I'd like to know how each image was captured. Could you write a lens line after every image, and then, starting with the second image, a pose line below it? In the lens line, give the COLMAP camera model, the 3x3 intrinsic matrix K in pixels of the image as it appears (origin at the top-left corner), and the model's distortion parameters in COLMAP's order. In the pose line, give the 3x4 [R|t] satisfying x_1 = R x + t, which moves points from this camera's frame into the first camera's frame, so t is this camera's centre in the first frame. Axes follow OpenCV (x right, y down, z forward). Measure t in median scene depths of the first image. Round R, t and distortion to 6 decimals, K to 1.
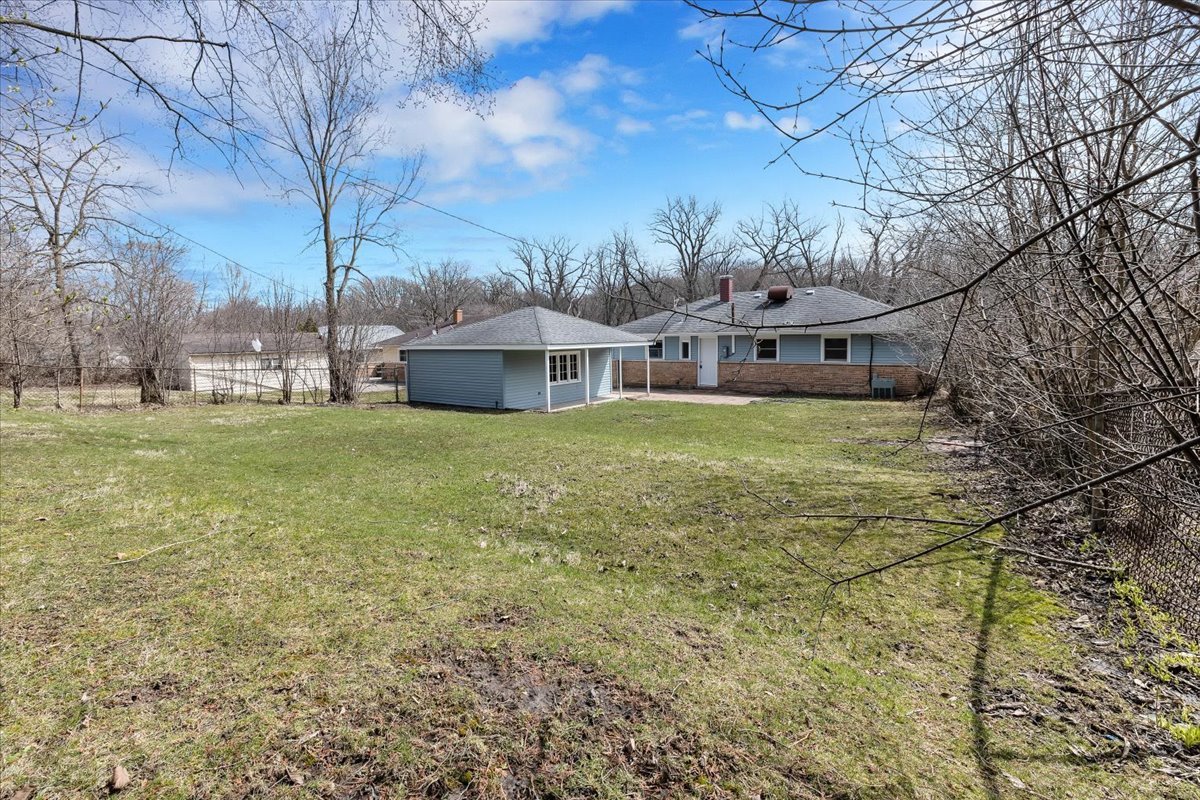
lens RADIAL K [[516.0, 0, 602.5], [0, 516.0, 382.2], [0, 0, 1]] dist [-0.001780, 0.000369]
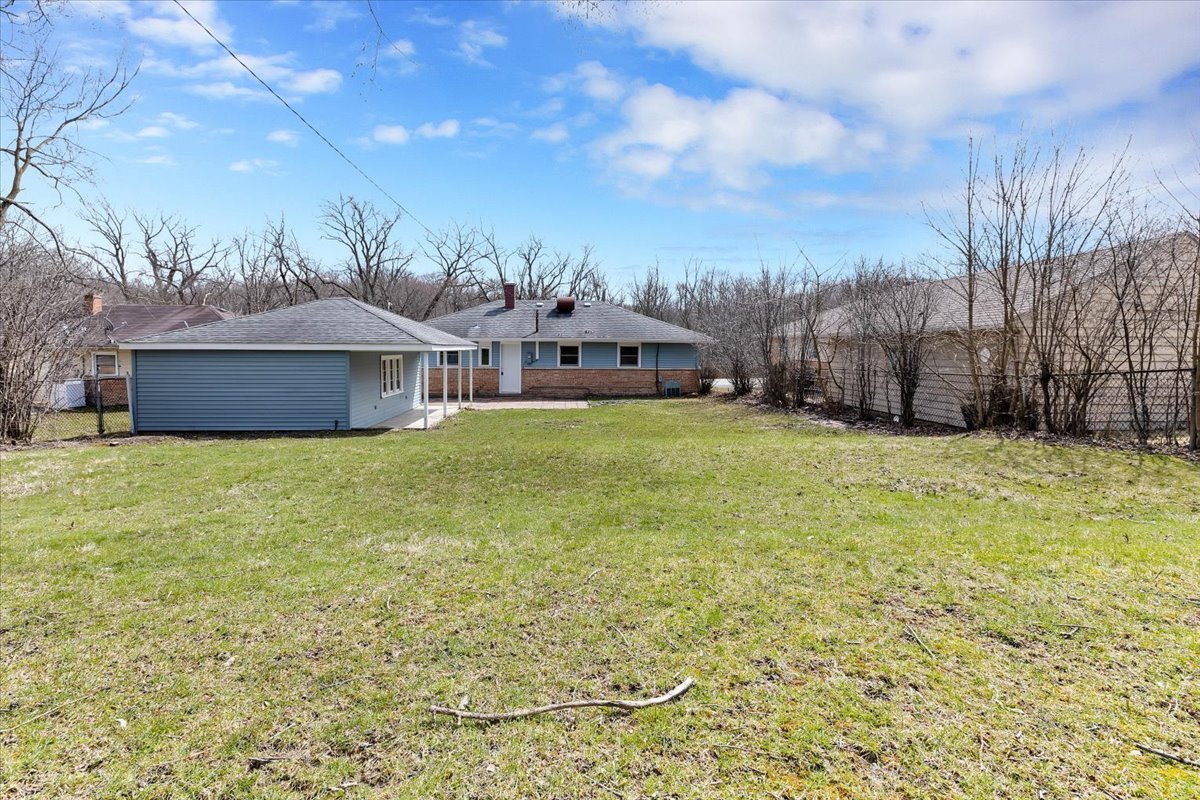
lens RADIAL K [[517.3, 0, 552.1], [0, 517.3, 375.1], [0, 0, 1]] dist [-0.001037, 0.000016]
pose [[0.792137, -0.010644, 0.610250, -0.341135], [0.034605, 0.999023, -0.027494, 0.003227], [-0.609361, 0.042897, 0.791732, 0.183606]]
